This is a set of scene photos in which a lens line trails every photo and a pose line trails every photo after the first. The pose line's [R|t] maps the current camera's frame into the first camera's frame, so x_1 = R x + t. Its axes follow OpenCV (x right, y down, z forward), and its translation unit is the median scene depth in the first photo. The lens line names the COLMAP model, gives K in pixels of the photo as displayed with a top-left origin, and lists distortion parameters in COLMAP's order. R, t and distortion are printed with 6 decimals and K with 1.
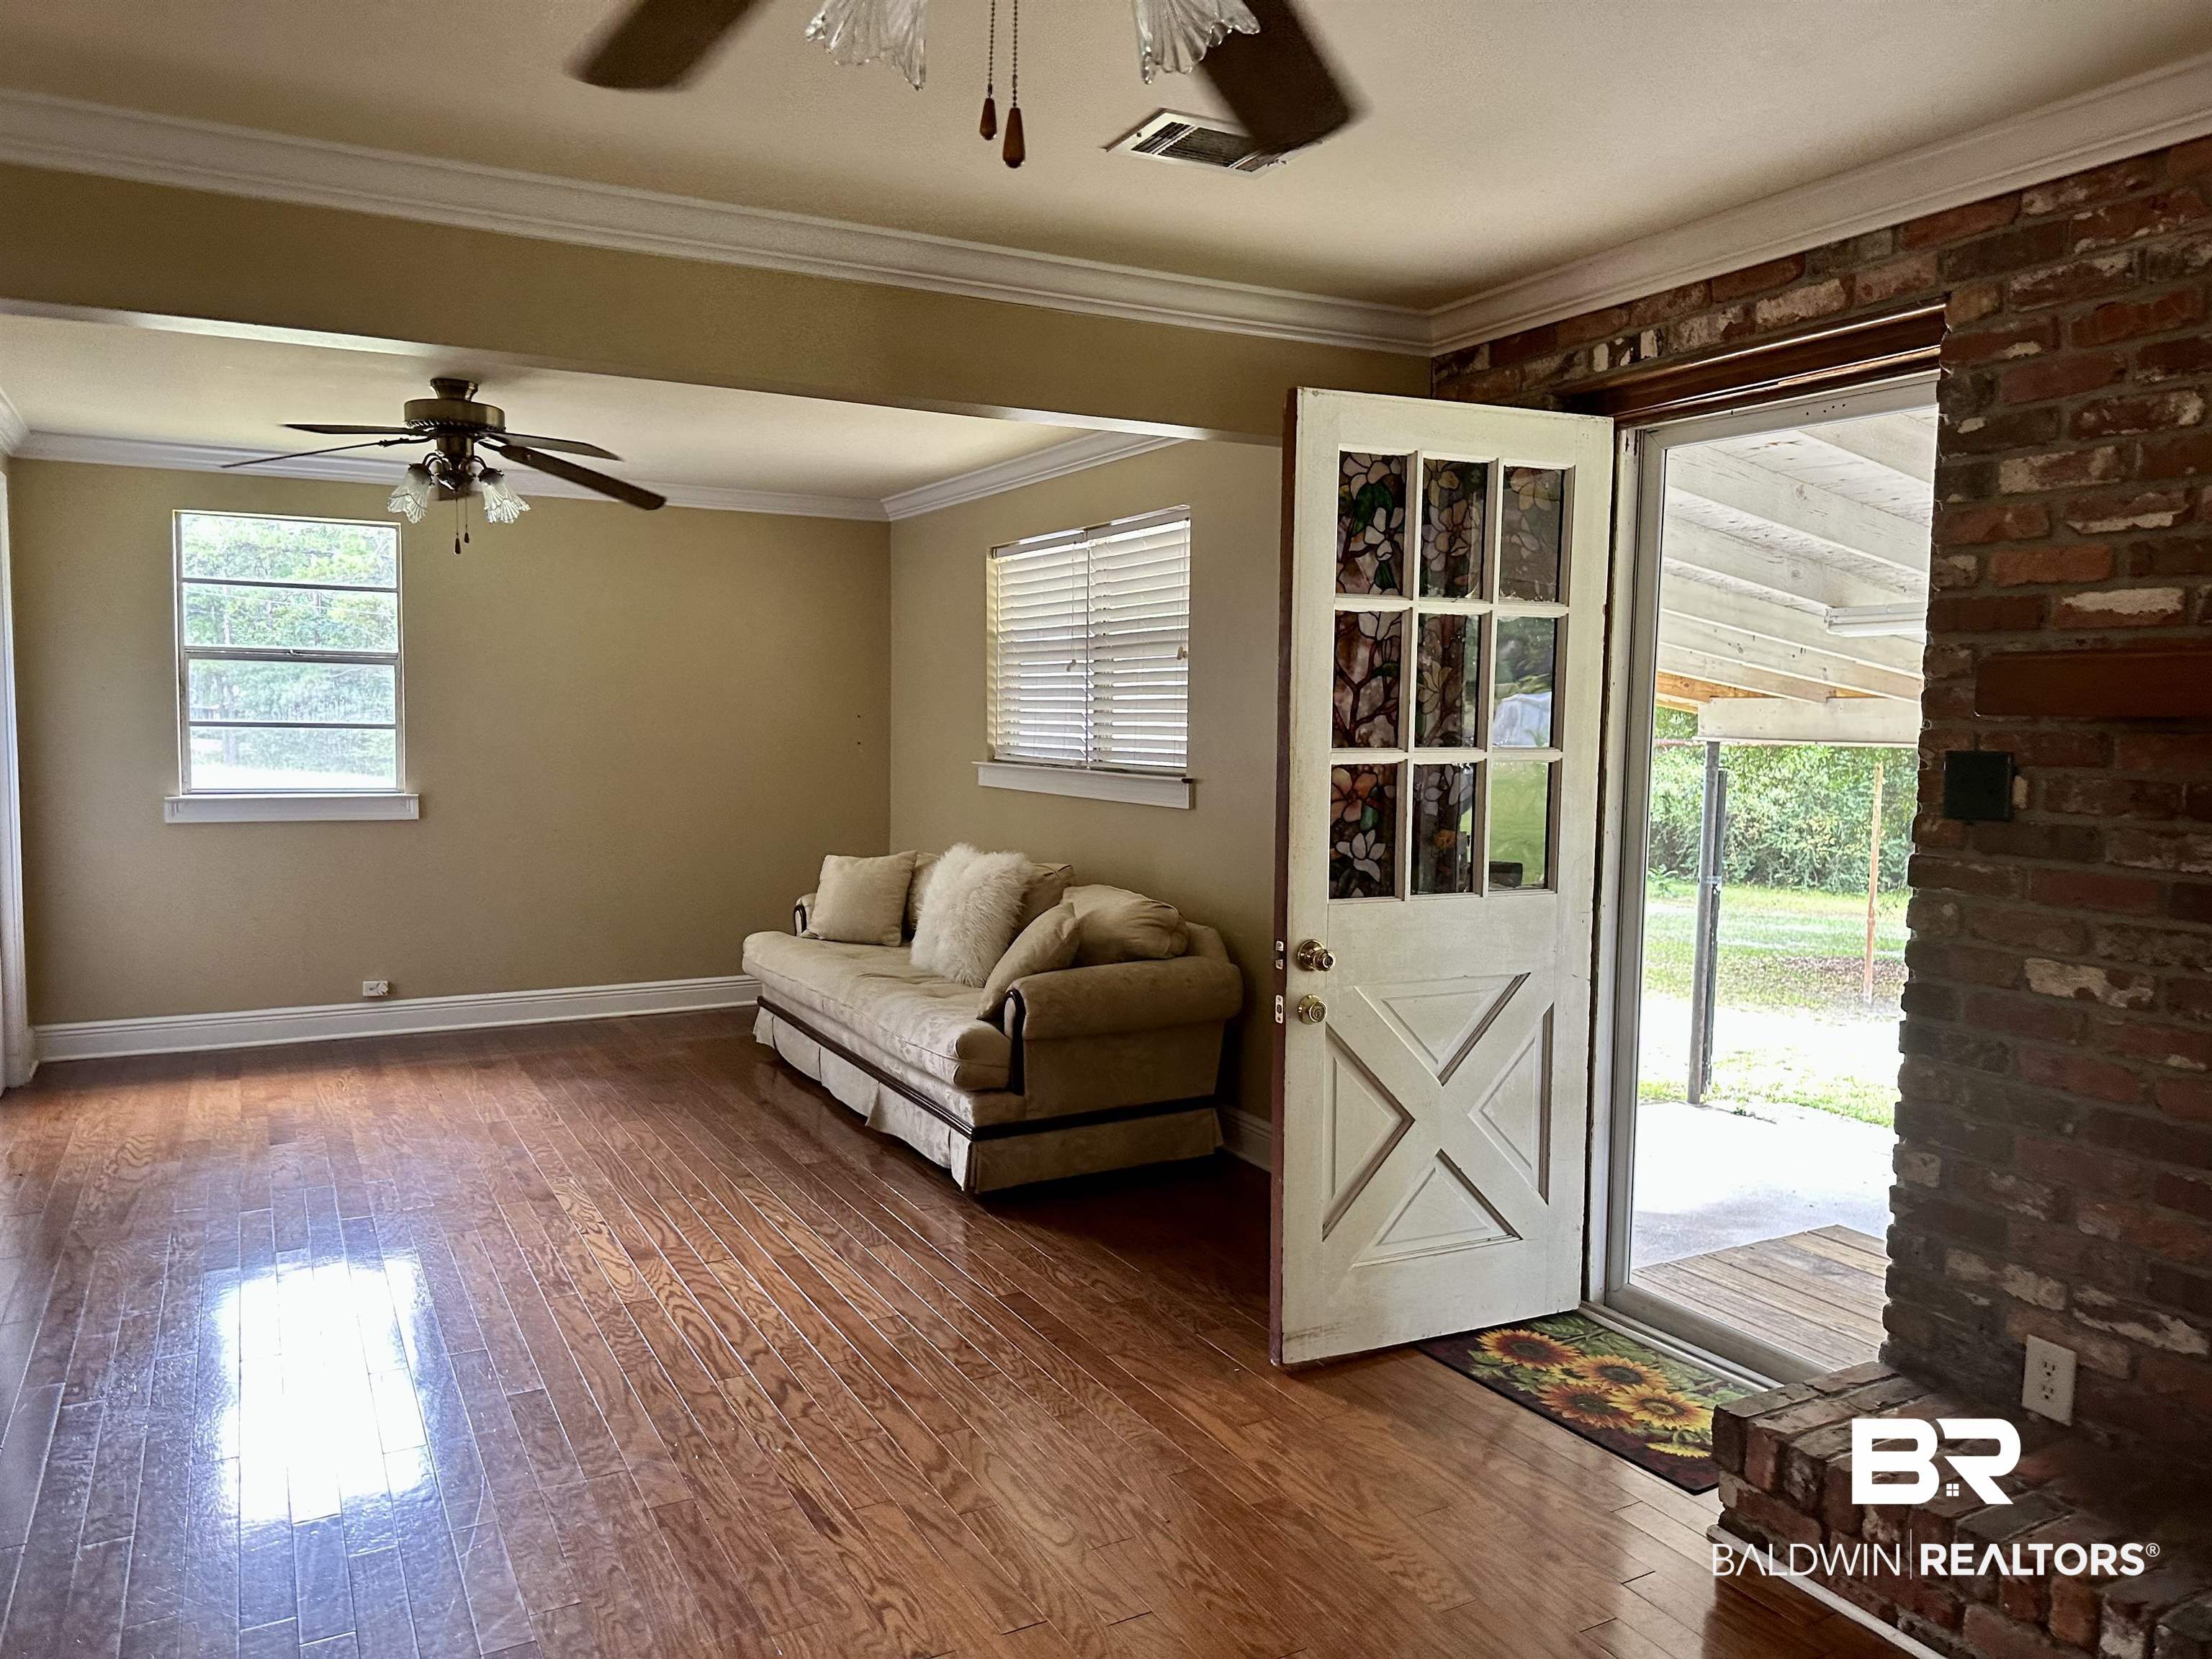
lens RADIAL K [[1576.0, 0, 1115.0], [0, 1576.0, 829.4], [0, 0, 1]] dist [0.055373, -0.046950]
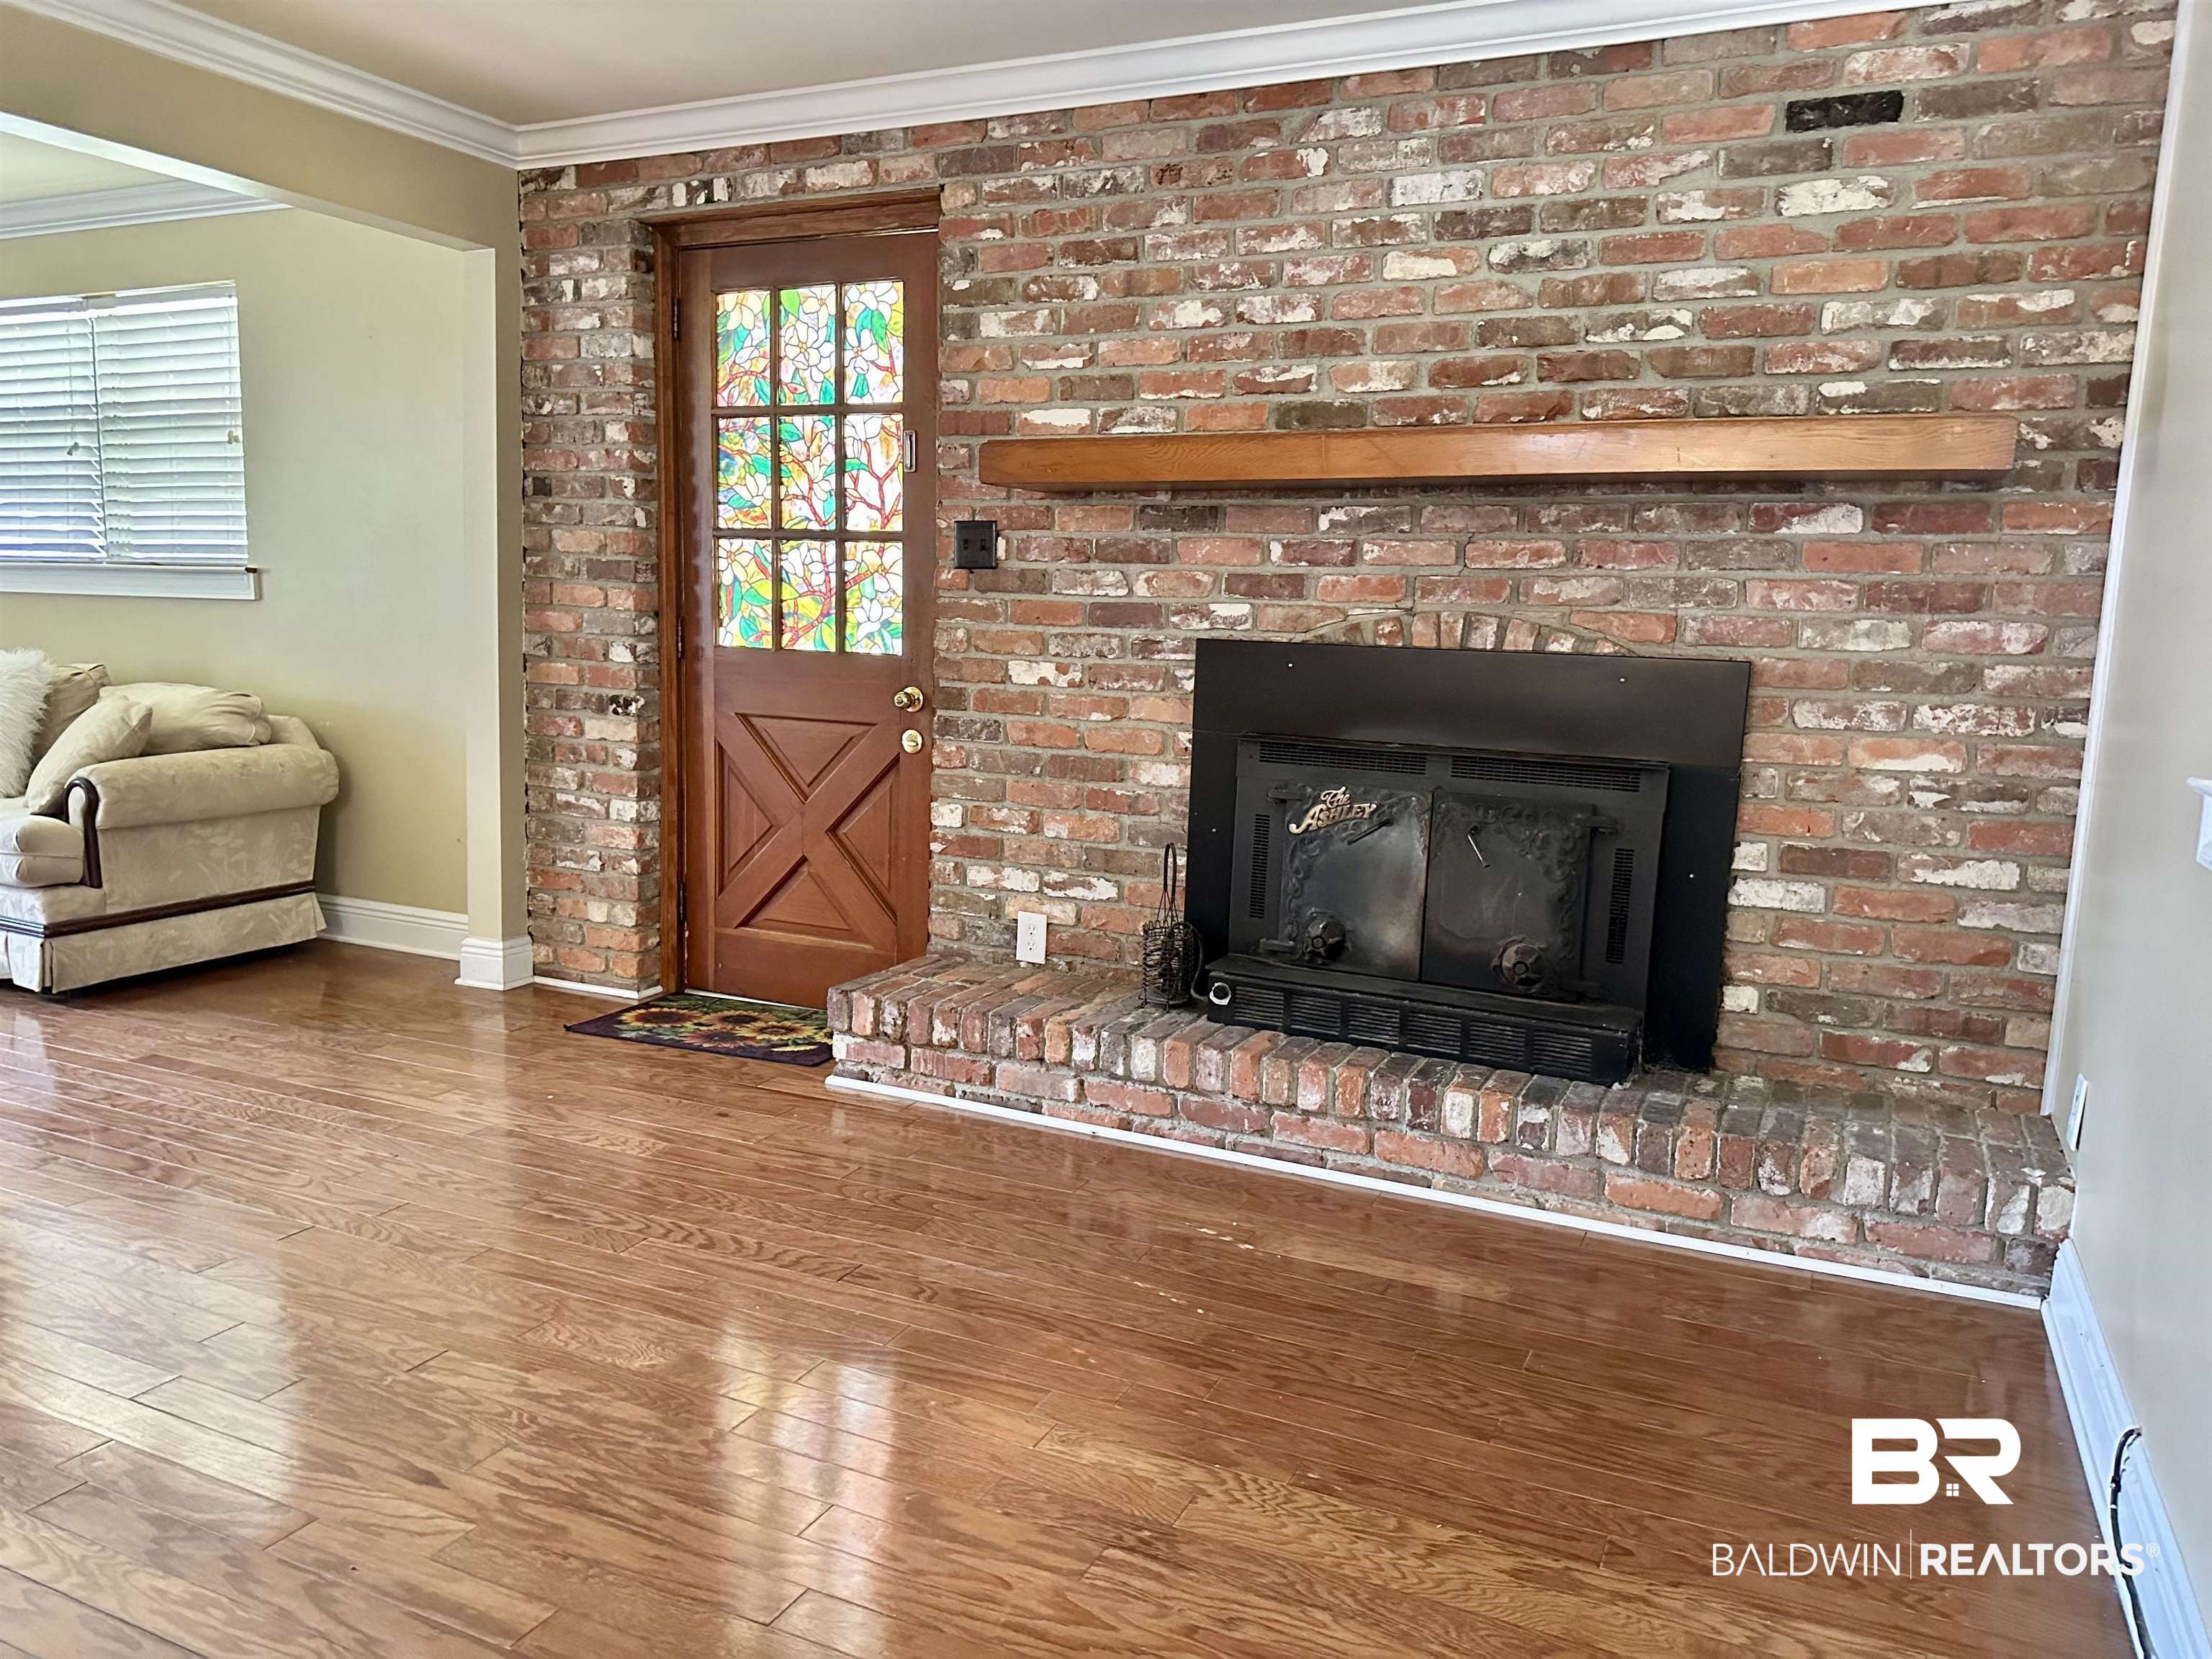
lens RADIAL K [[1576.0, 0, 1111.1], [0, 1576.0, 813.4], [0, 0, 1]] dist [0.055373, -0.046950]
pose [[0.809979, -0.066615, 0.582663, -0.203615], [0.027907, 0.996780, 0.075166, 0.110420], [-0.585795, -0.044622, 0.809230, -0.231302]]
